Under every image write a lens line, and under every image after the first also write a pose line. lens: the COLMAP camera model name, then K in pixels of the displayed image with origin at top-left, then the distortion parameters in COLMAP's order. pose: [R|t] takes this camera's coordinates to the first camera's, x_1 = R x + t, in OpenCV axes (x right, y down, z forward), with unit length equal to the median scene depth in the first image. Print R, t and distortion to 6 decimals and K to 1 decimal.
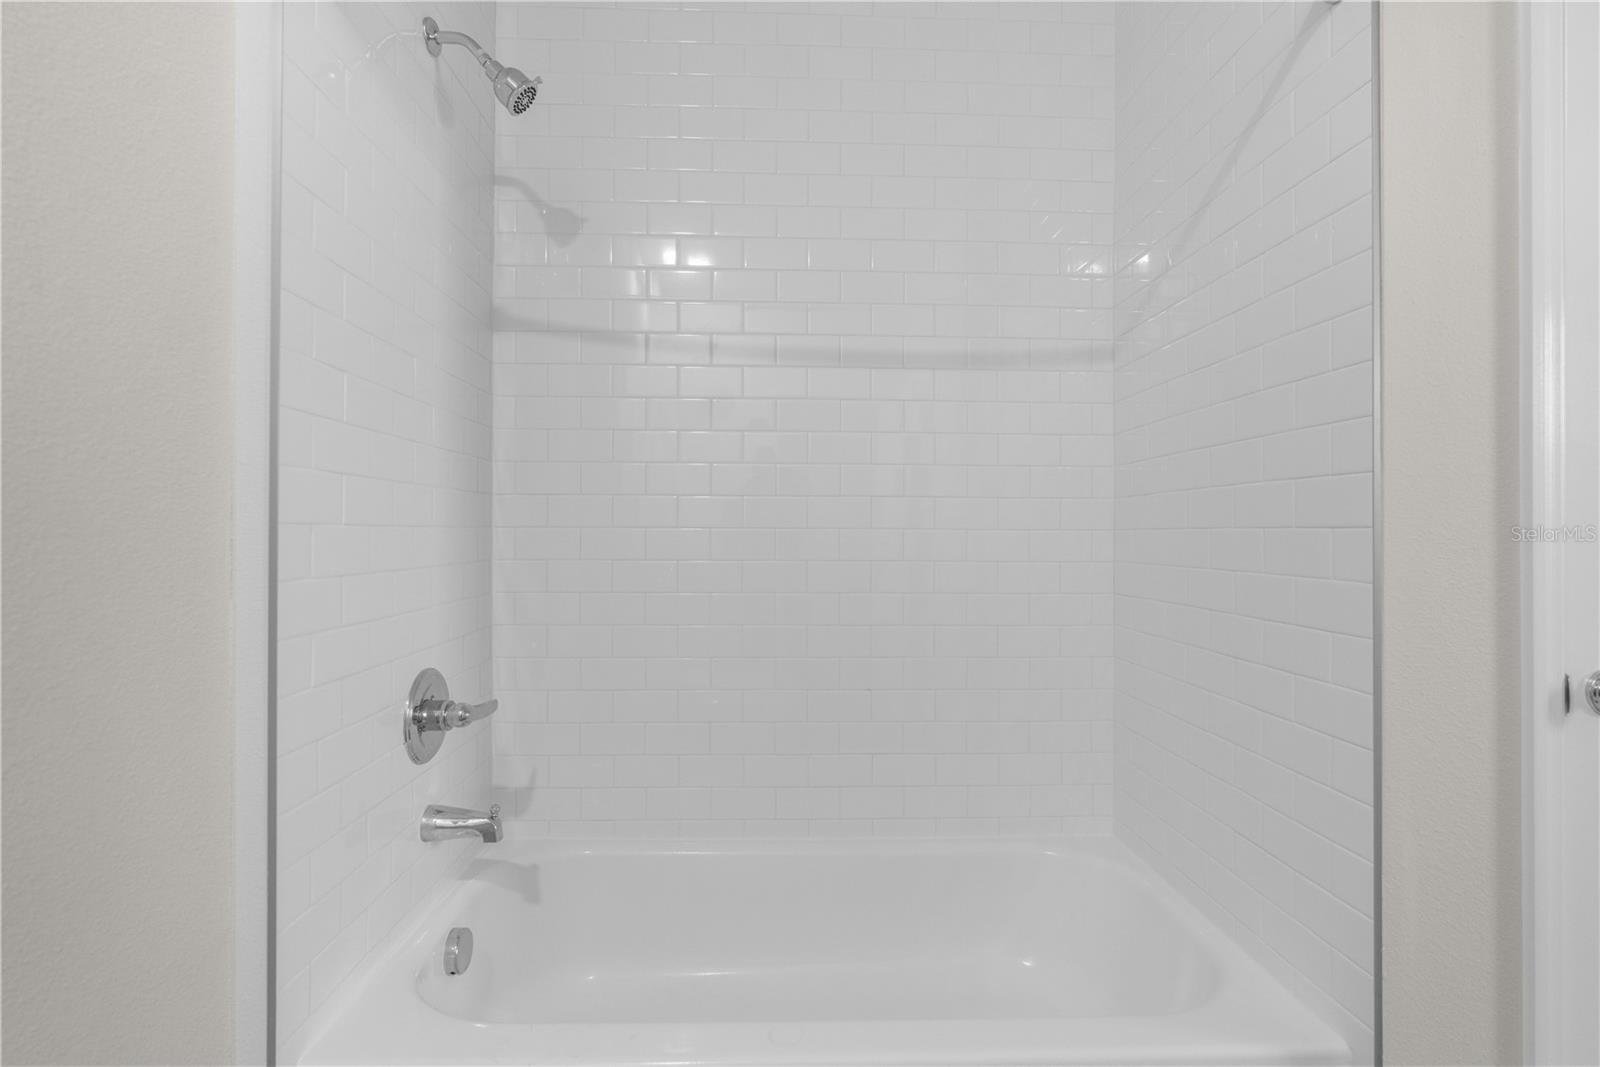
lens RADIAL K [[733.9, 0, 801.2], [0, 733.9, 538.1], [0, 0, 1]] dist [-0.011478, 0.005540]
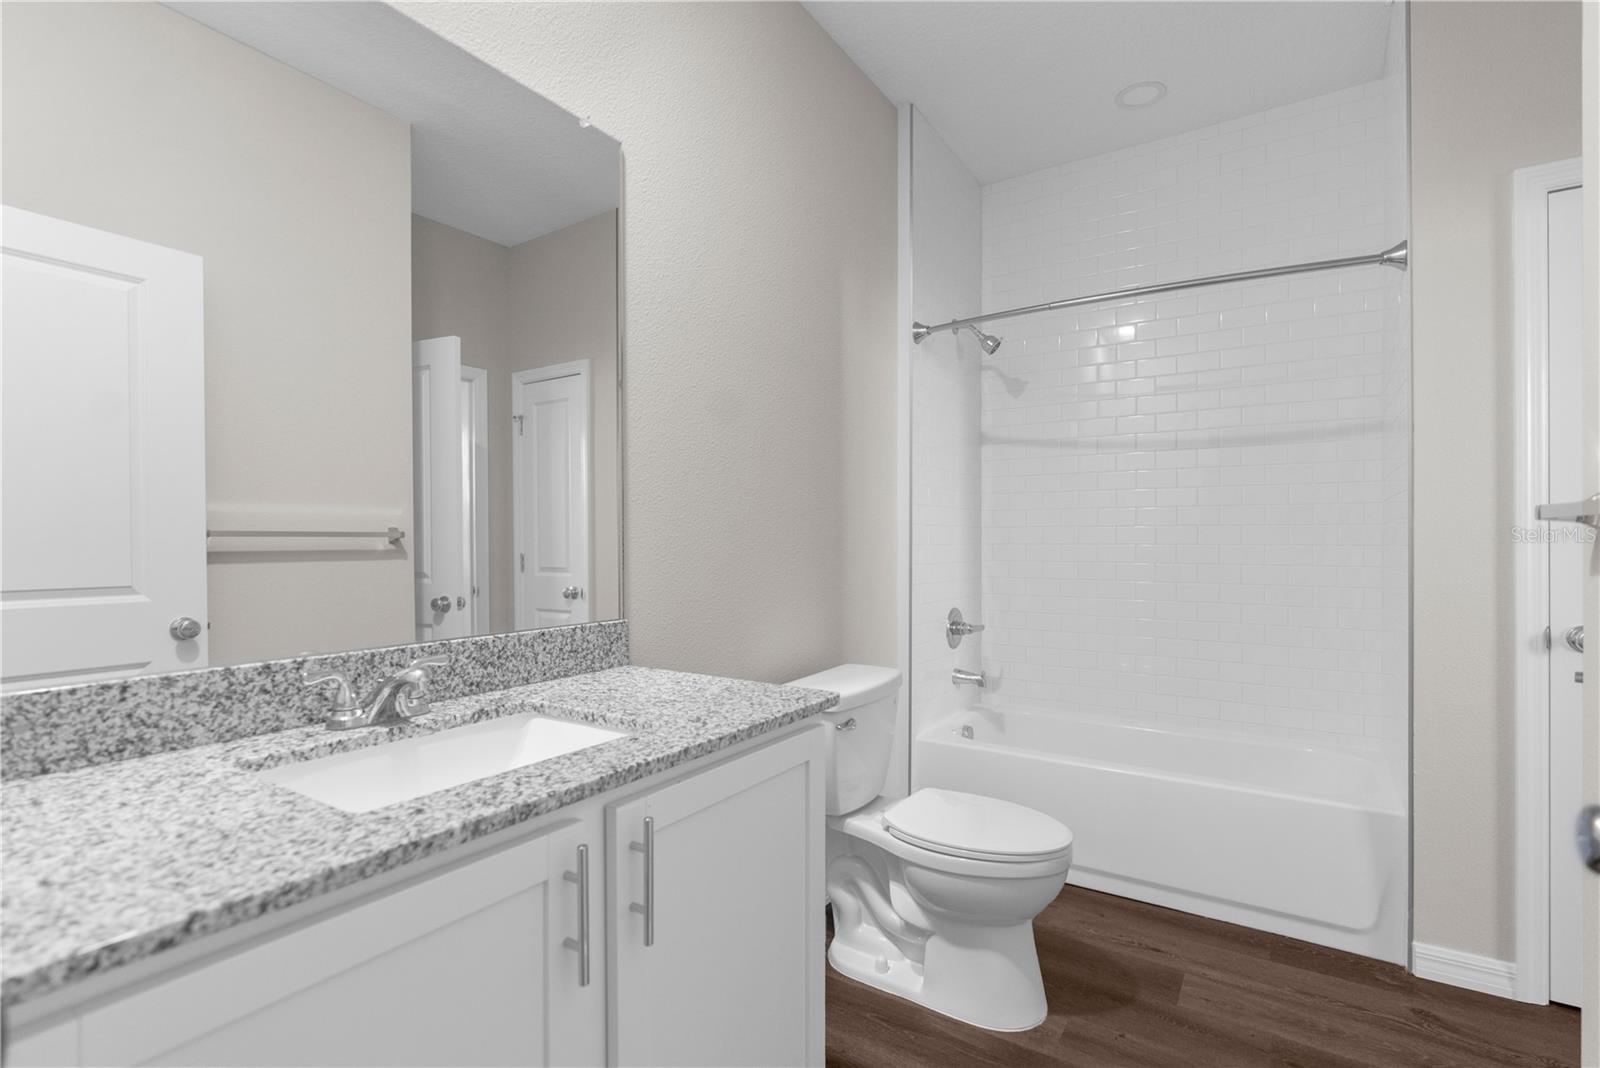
lens RADIAL K [[733.9, 0, 803.4], [0, 733.9, 542.2], [0, 0, 1]] dist [-0.011478, 0.005540]
pose [[0.811291, -0.002619, -0.584636, 0.393400], [0.001498, 0.999996, -0.002401, -0.015649], [0.584640, 0.001072, 0.811292, -1.008165]]
